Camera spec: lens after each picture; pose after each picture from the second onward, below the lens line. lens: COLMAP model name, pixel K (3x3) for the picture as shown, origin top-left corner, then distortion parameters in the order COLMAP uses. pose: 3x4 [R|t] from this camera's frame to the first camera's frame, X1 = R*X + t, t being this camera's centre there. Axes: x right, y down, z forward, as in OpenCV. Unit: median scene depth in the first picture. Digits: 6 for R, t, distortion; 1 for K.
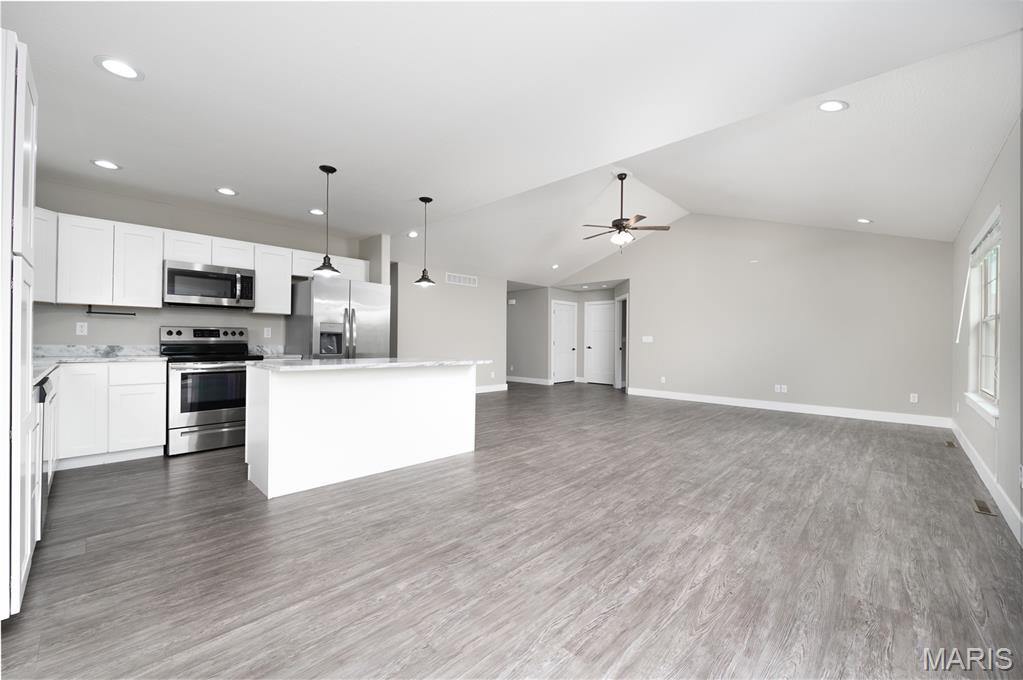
lens RADIAL K [[410.0, 0, 509.2], [0, 410.0, 339.8], [0, 0, 1]] dist [-0.008146, -0.000244]
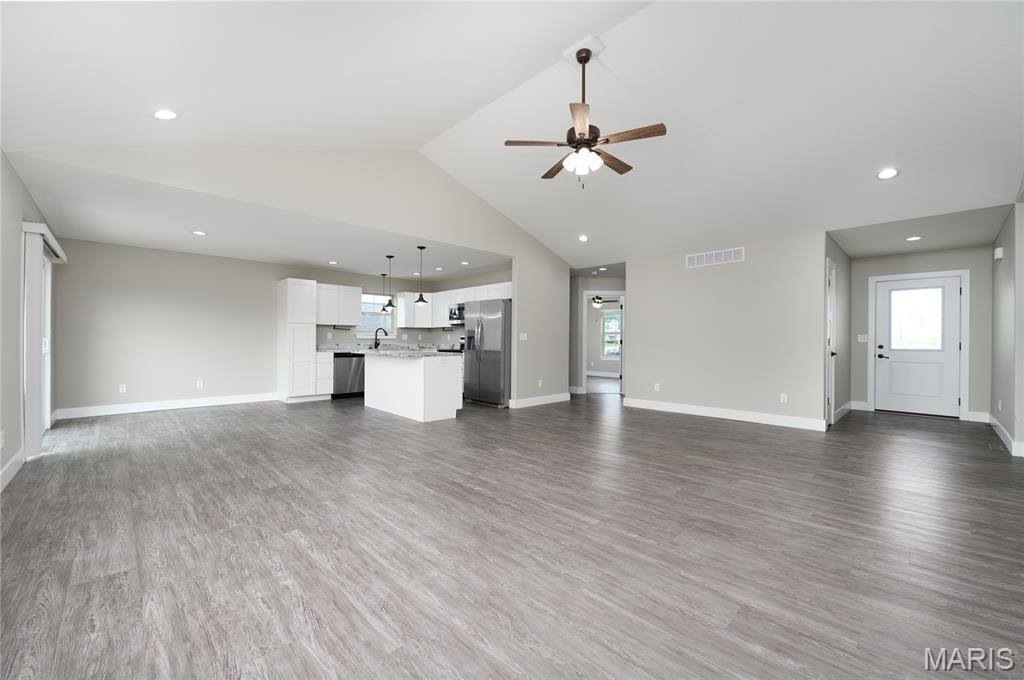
lens RADIAL K [[410.4, 0, 509.7], [0, 410.4, 339.8], [0, 0, 1]] dist [-0.008146, -0.000244]
pose [[-0.038851, -0.013359, -0.999156, 1.295299], [-0.001395, 0.999910, -0.013315, 0.018891], [0.999244, 0.000877, -0.038867, 1.387842]]
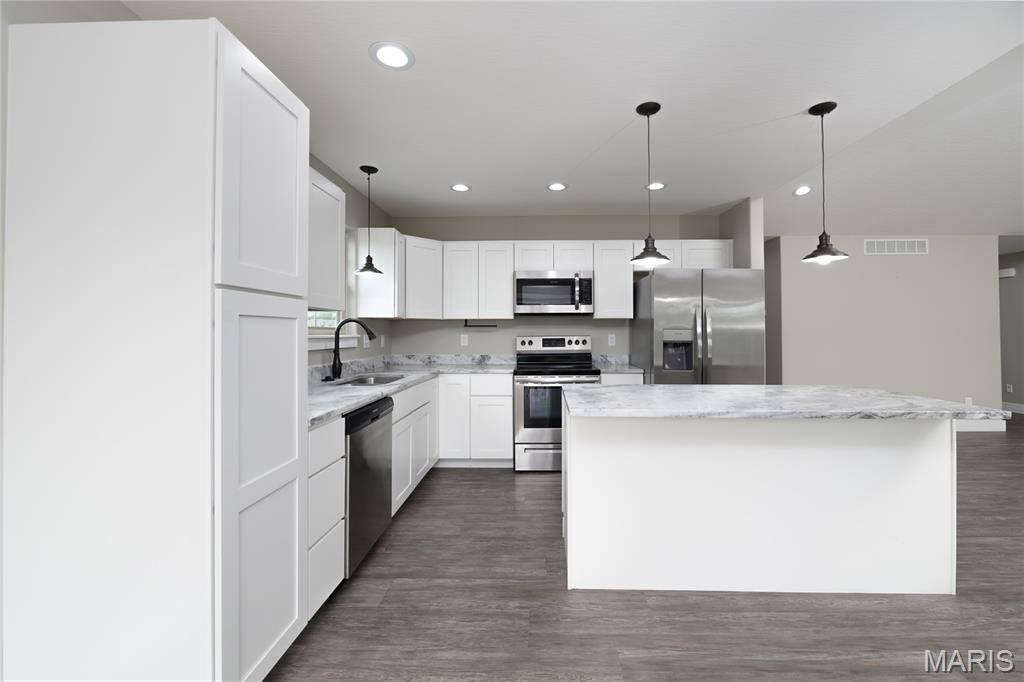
lens RADIAL K [[420.0, 0, 530.3], [0, 420.0, 328.9], [0, 0, 1]] dist [-0.003302, -0.000365]
pose [[0.682504, -0.019084, -0.730633, -0.063948], [0.012788, 0.999818, -0.014170, -0.038202], [0.730770, 0.000328, 0.682623, 0.318002]]
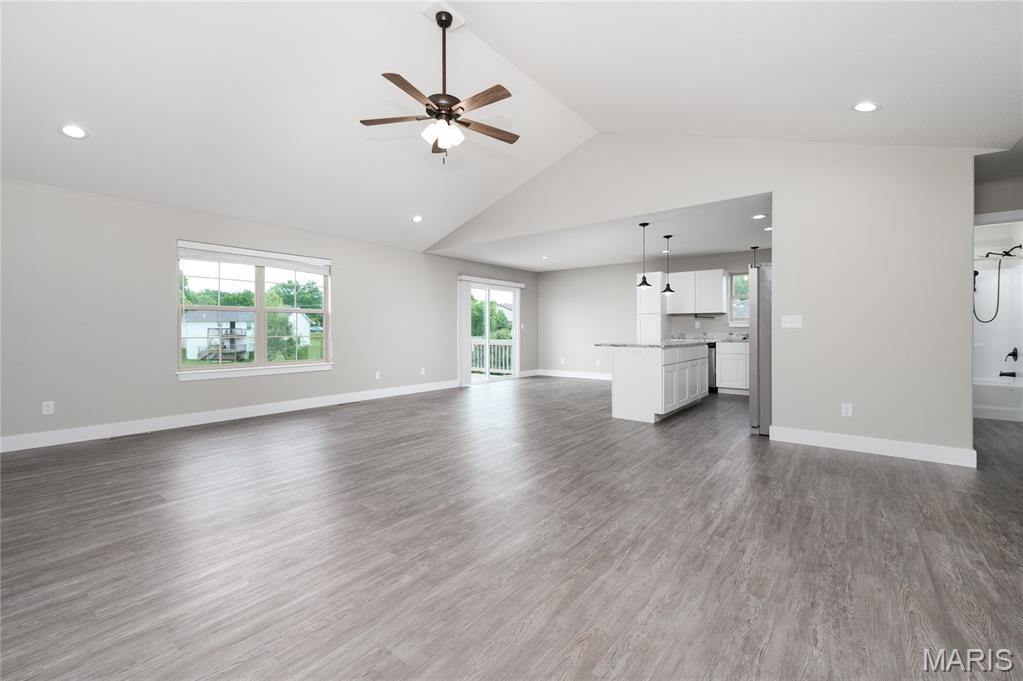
lens RADIAL K [[426.2, 0, 507.1], [0, 426.2, 330.1], [0, 0, 1]] dist [-0.003471, -0.000676]
pose [[-0.996262, -0.007861, -0.086024, 0.360990], [-0.007633, 0.999966, -0.002978, 0.011759], [0.086045, -0.002310, -0.996289, 2.355485]]
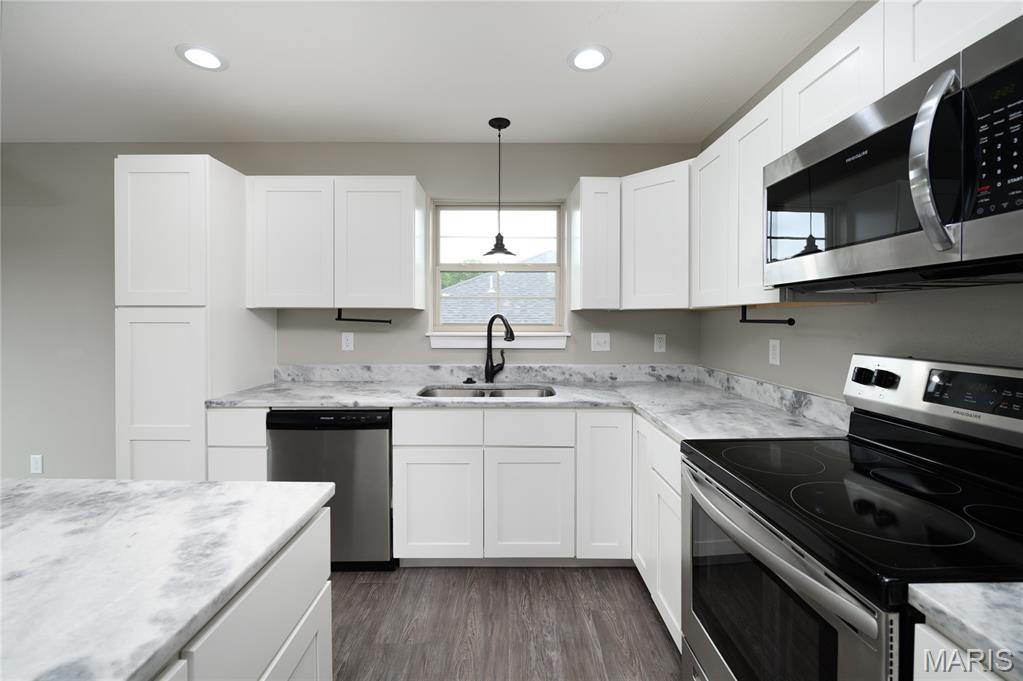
lens RADIAL K [[414.1, 0, 508.4], [0, 414.1, 324.5], [0, 0, 1]] dist [-0.001069, 0.000017]
pose [[-0.716321, -0.000296, -0.697770, -0.429435], [-0.005943, 0.999966, 0.005677, -0.059794], [0.697745, 0.008214, -0.716299, 1.085867]]
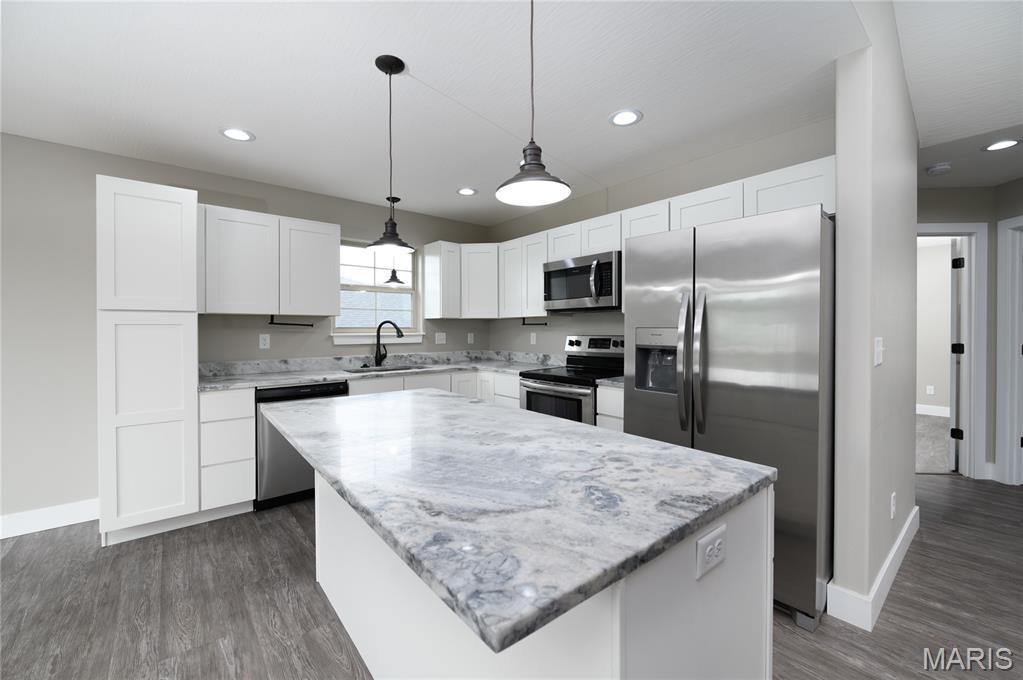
lens RADIAL K [[410.0, 0, 509.2], [0, 410.0, 339.8], [0, 0, 1]] dist [-0.008146, -0.000244]
pose [[-0.105947, 0.016111, -0.994241, 0.073523], [0.005400, 0.999863, 0.015627, -0.040156], [0.994357, -0.003713, -0.106019, 1.004878]]
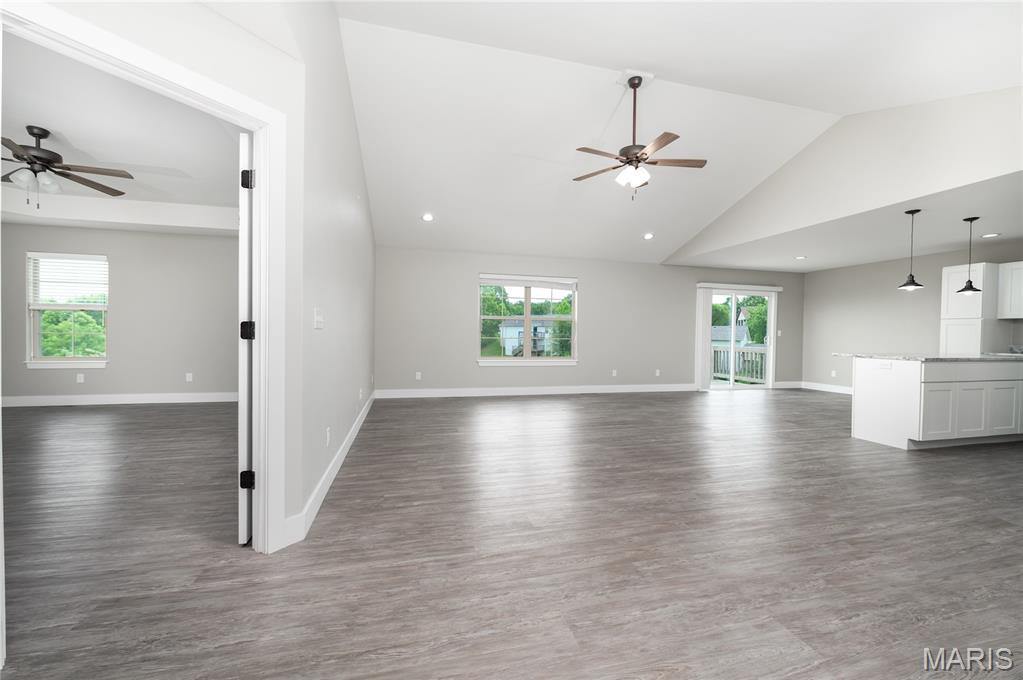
lens RADIAL K [[410.0, 0, 509.2], [0, 410.0, 339.8], [0, 0, 1]] dist [-0.008146, -0.000244]
pose [[-0.849760, -0.029771, 0.526328, 0.135158], [-0.023449, 0.999550, 0.018681, 0.010109], [-0.526648, 0.003532, -0.850076, 2.517756]]
